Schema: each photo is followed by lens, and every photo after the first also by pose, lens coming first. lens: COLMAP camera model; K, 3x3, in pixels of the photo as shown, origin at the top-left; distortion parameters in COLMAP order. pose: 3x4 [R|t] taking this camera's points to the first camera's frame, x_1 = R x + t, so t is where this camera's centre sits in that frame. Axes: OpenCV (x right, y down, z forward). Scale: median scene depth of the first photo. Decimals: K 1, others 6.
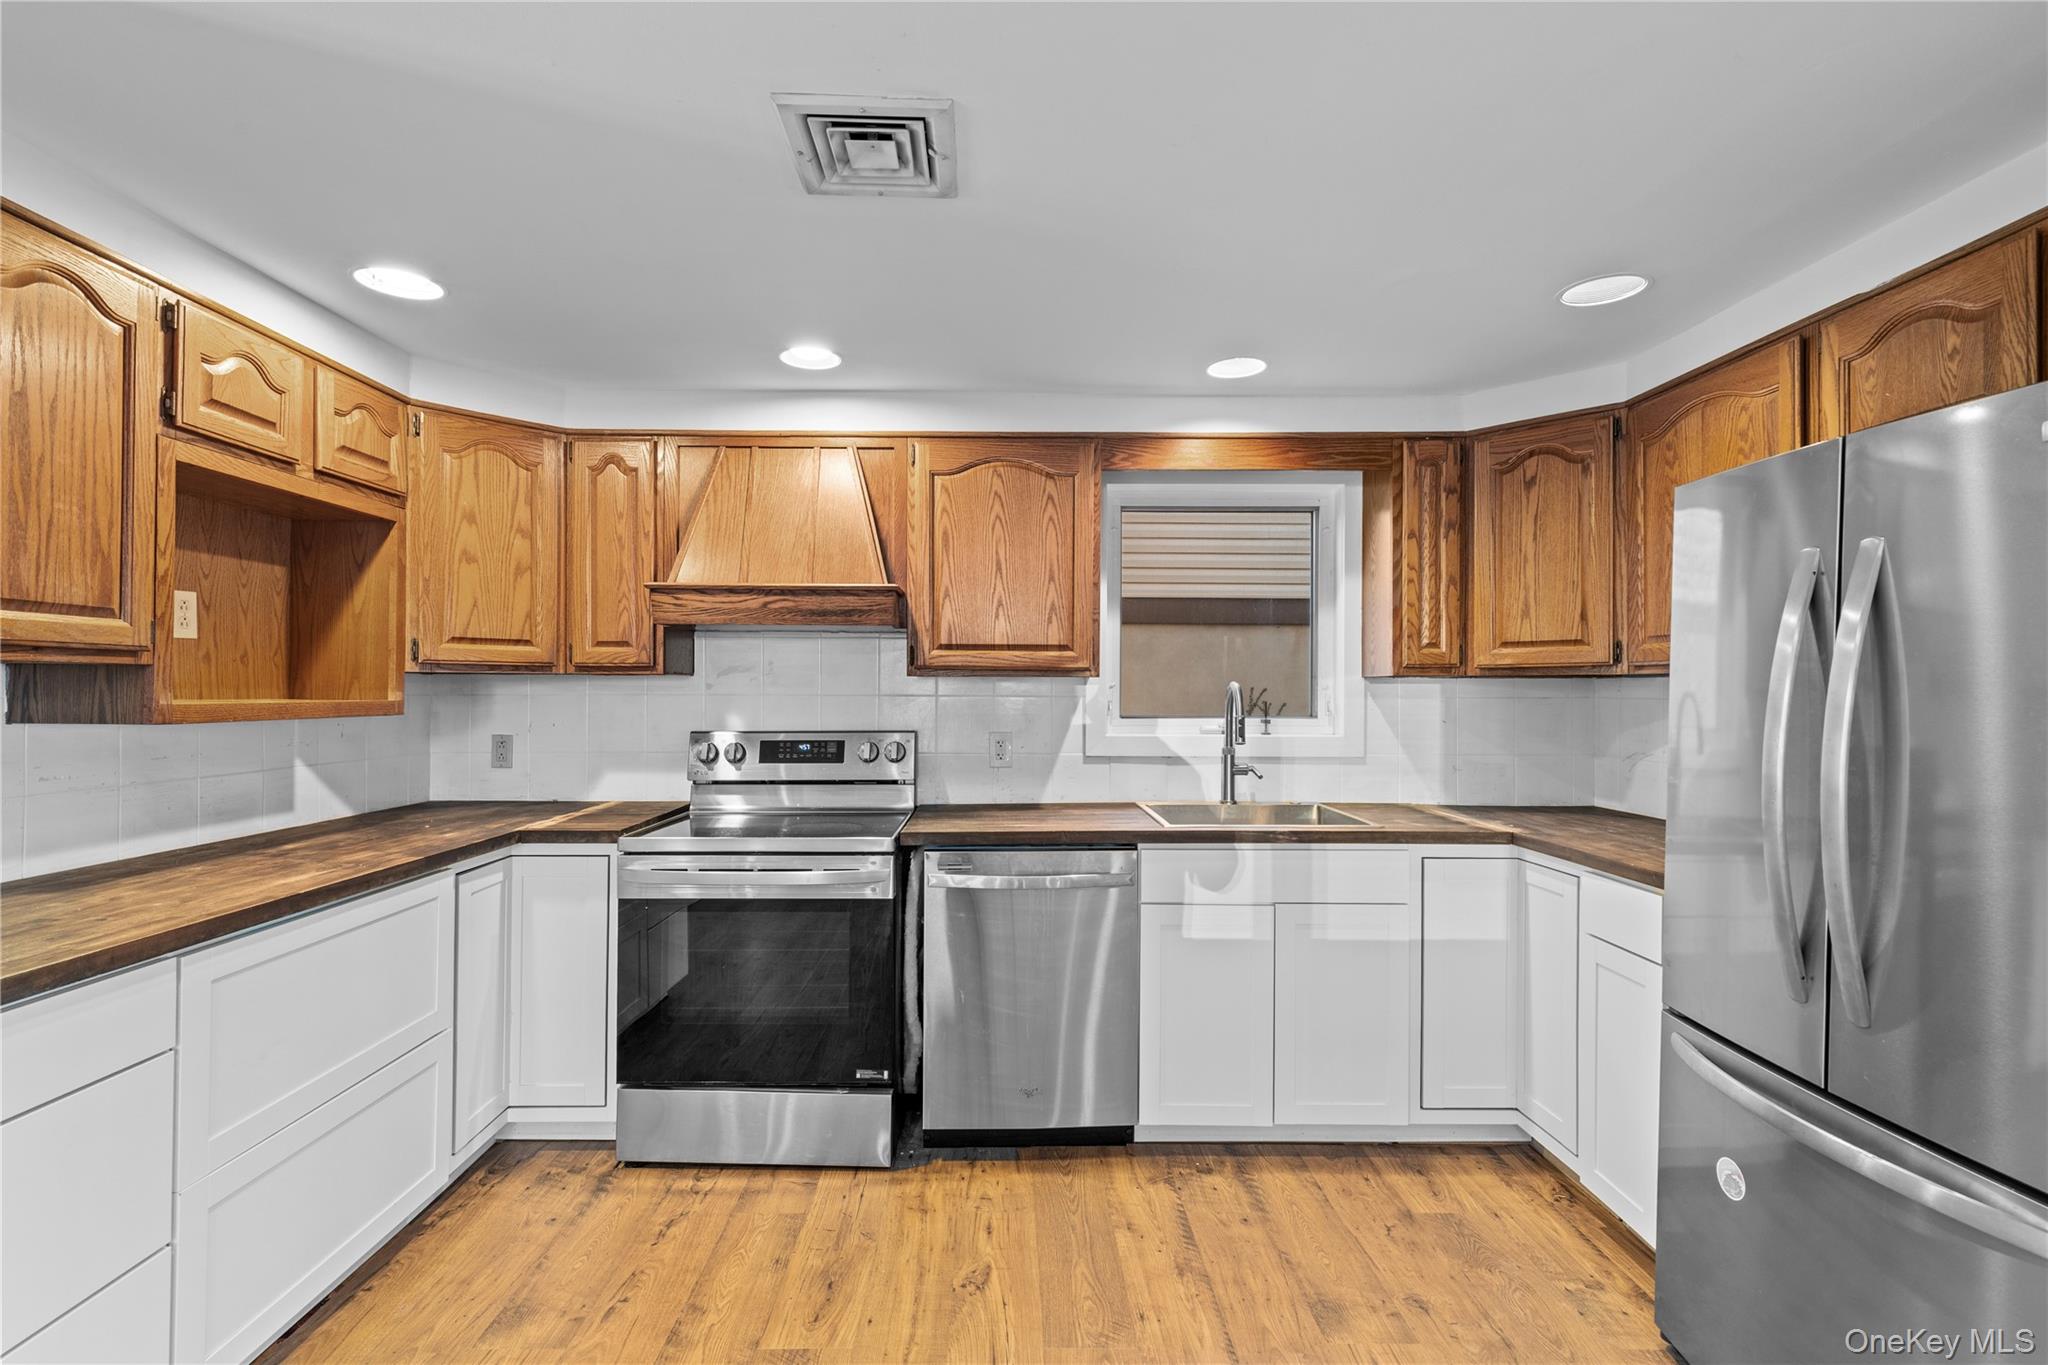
lens RADIAL K [[921.6, 0, 1009.9], [0, 921.6, 686.1], [0, 0, 1]] dist [0.007021, -0.000209]
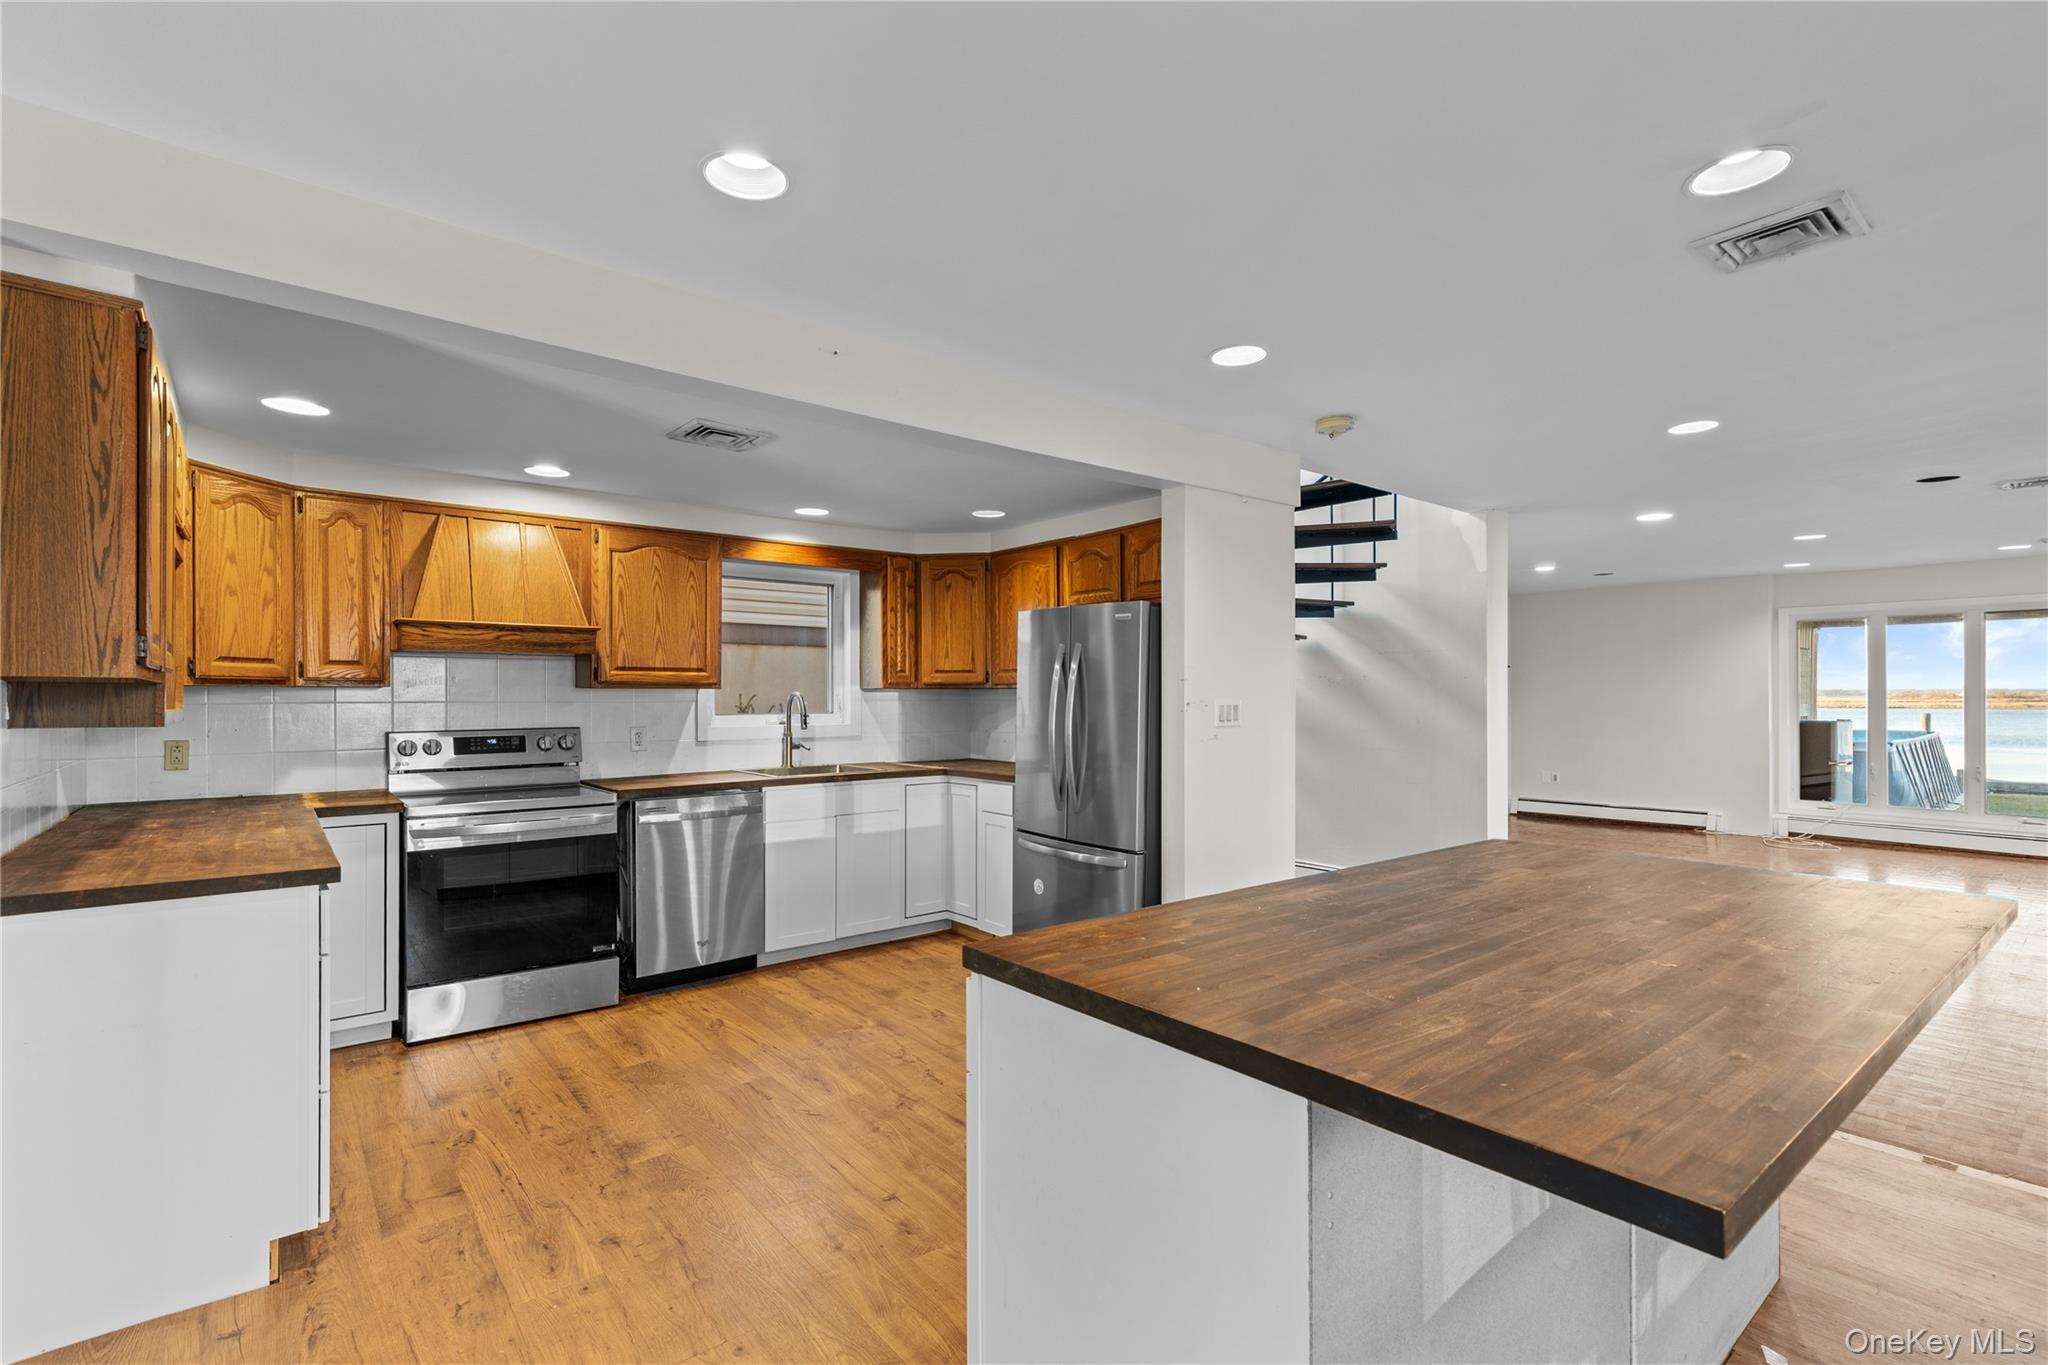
lens RADIAL K [[921.6, 0, 1009.9], [0, 921.6, 686.1], [0, 0, 1]] dist [0.007021, -0.000209]
pose [[0.782717, 0.001786, 0.622375, -0.528616], [0.001637, 0.999987, -0.004929, -0.006402], [-0.622376, 0.004877, 0.782704, -0.574651]]
